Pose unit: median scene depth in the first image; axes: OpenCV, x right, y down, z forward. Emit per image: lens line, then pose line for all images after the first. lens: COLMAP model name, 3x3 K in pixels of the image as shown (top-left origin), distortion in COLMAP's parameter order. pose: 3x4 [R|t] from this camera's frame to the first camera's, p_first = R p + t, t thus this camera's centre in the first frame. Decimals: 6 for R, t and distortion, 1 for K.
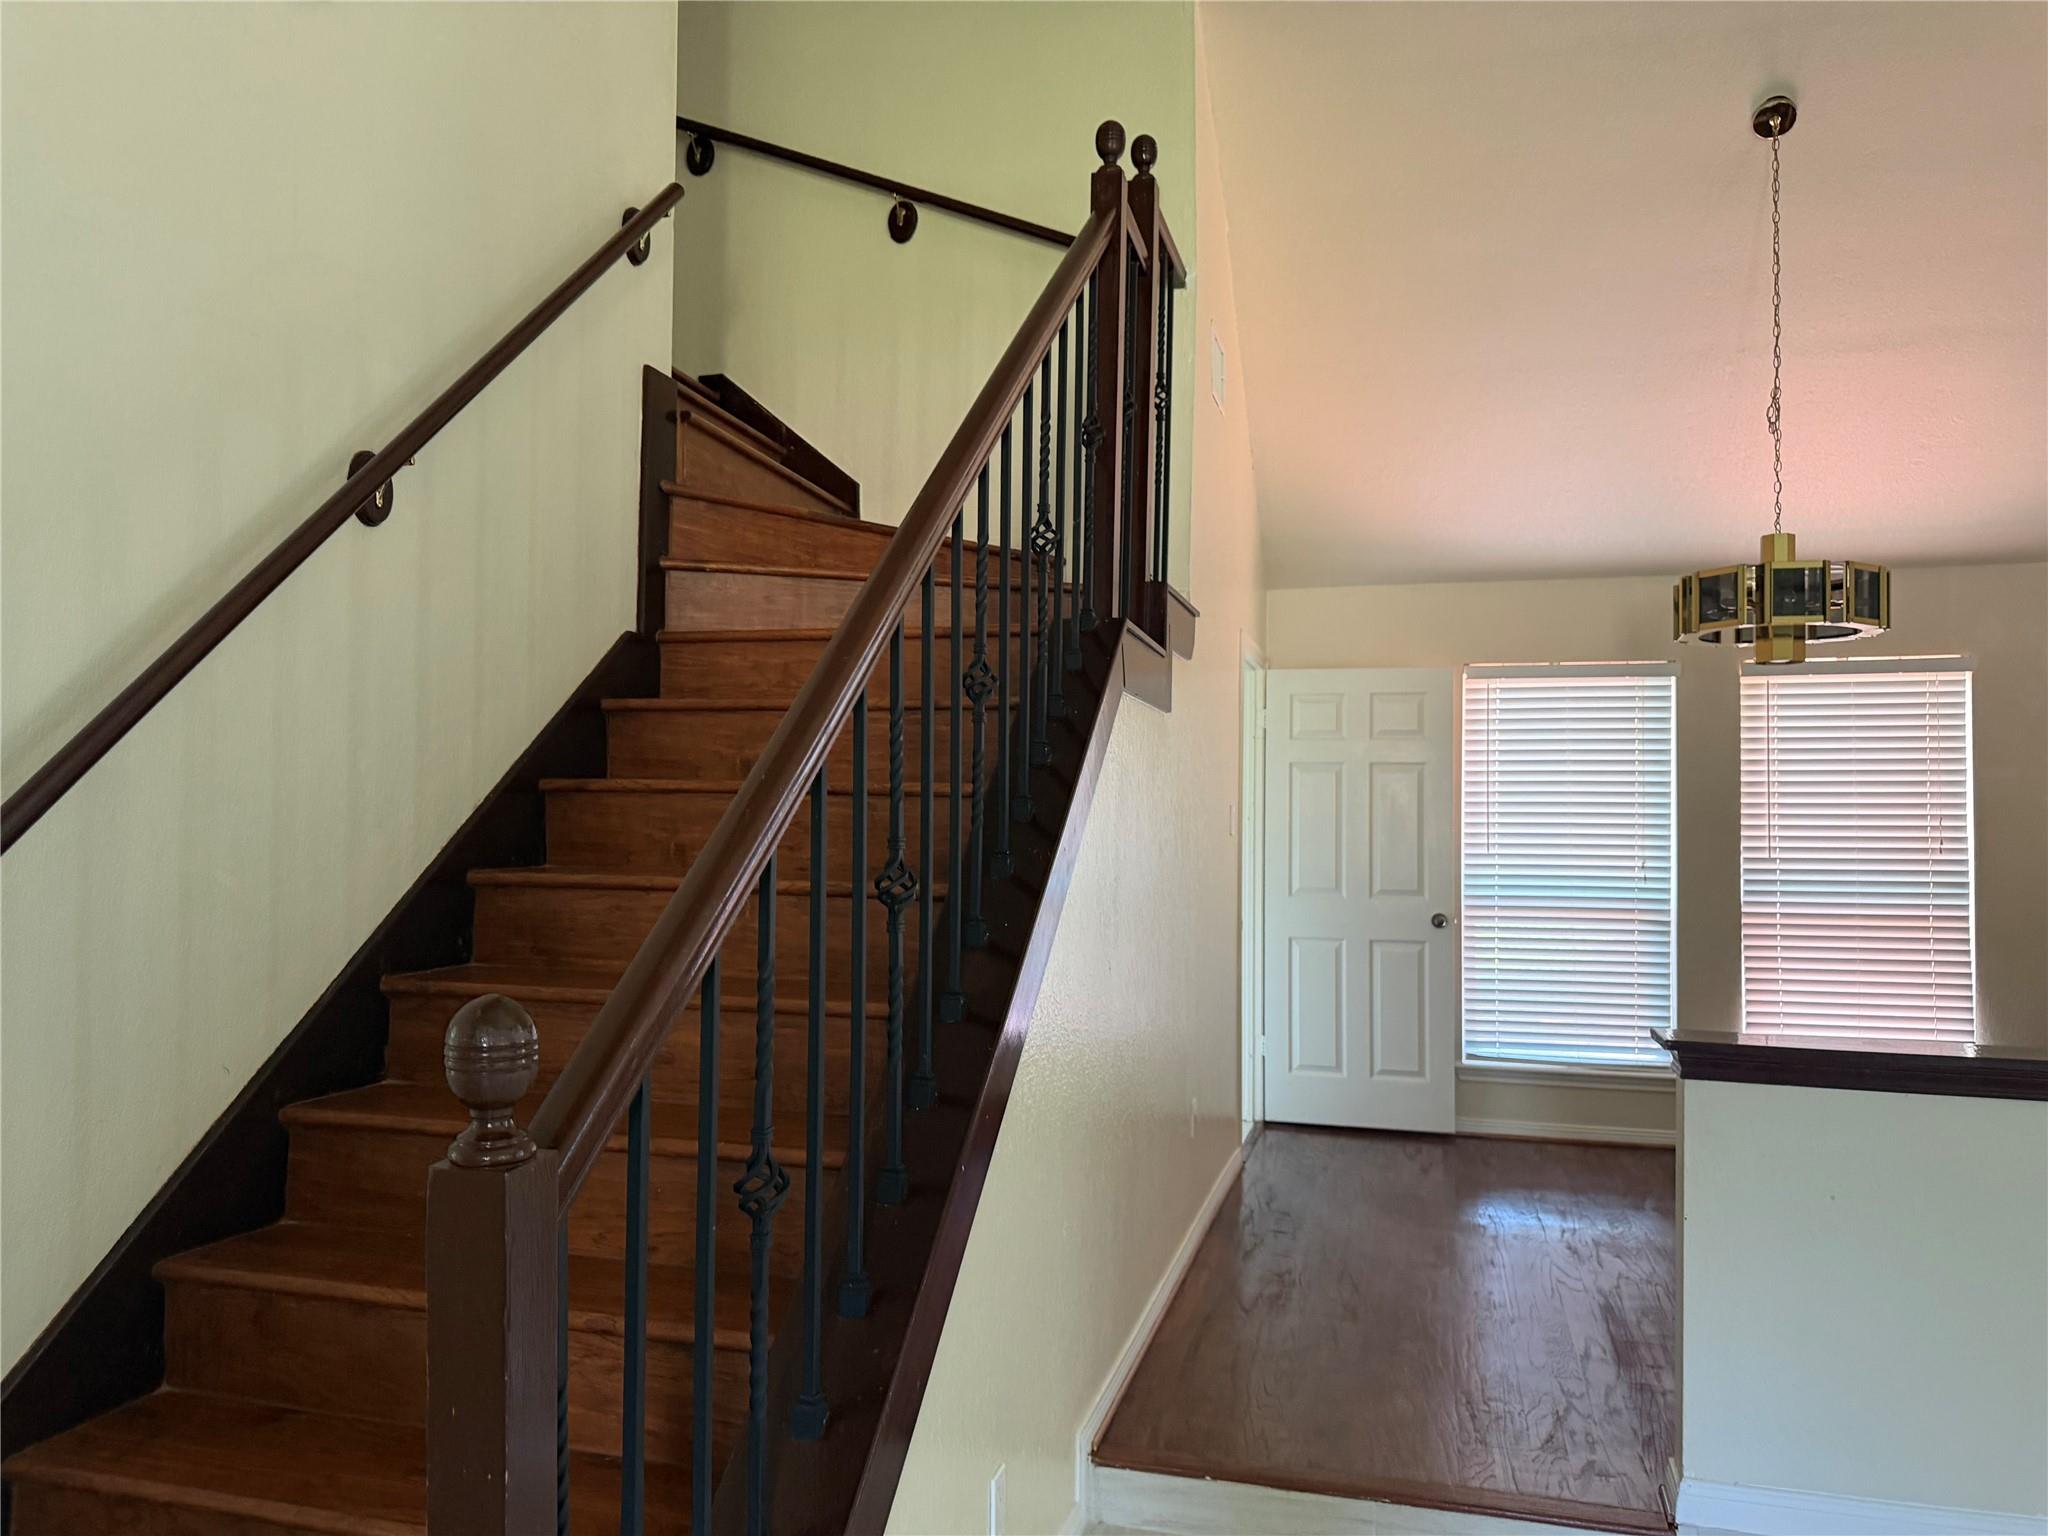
lens RADIAL K [[1477.1, 0, 1031.5], [0, 1477.1, 777.5], [0, 0, 1]] dist [0.102079, -0.155571]
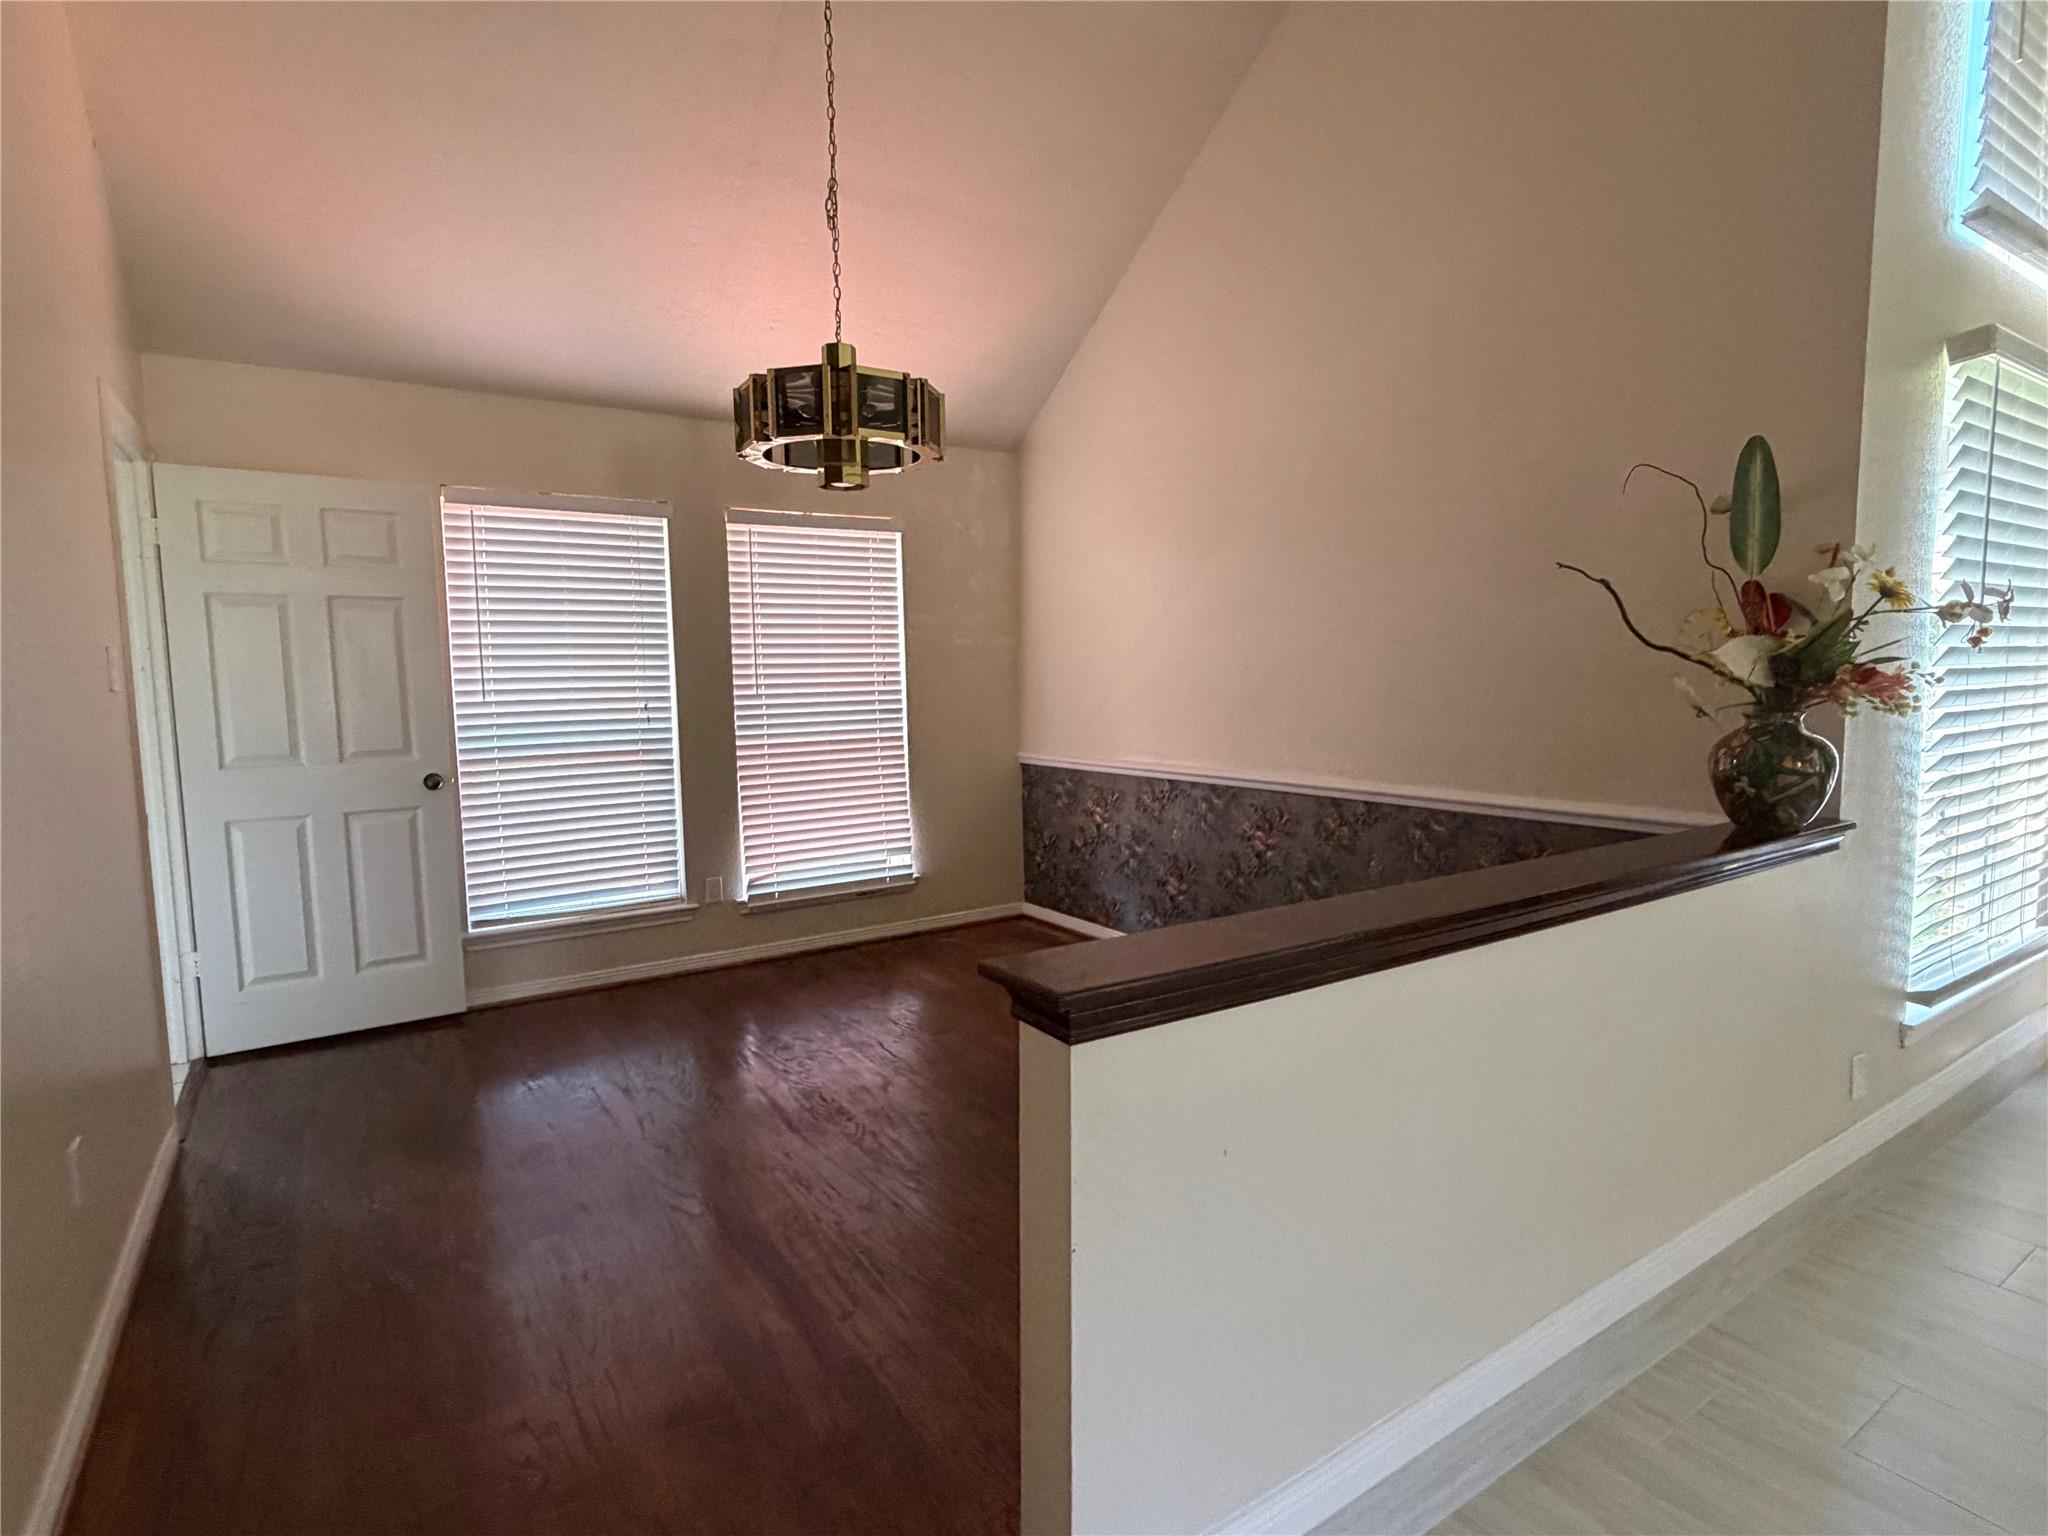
lens RADIAL K [[1059.5, 0, 1031.1], [0, 1059.5, 773.6], [0, 0, 1]] dist [-0.003349, -0.000703]
pose [[0.663335, -0.092534, 0.742580, 0.046714], [-0.001281, 0.992183, 0.124781, 0.014035], [-0.748322, -0.083723, 0.658031, 0.331324]]
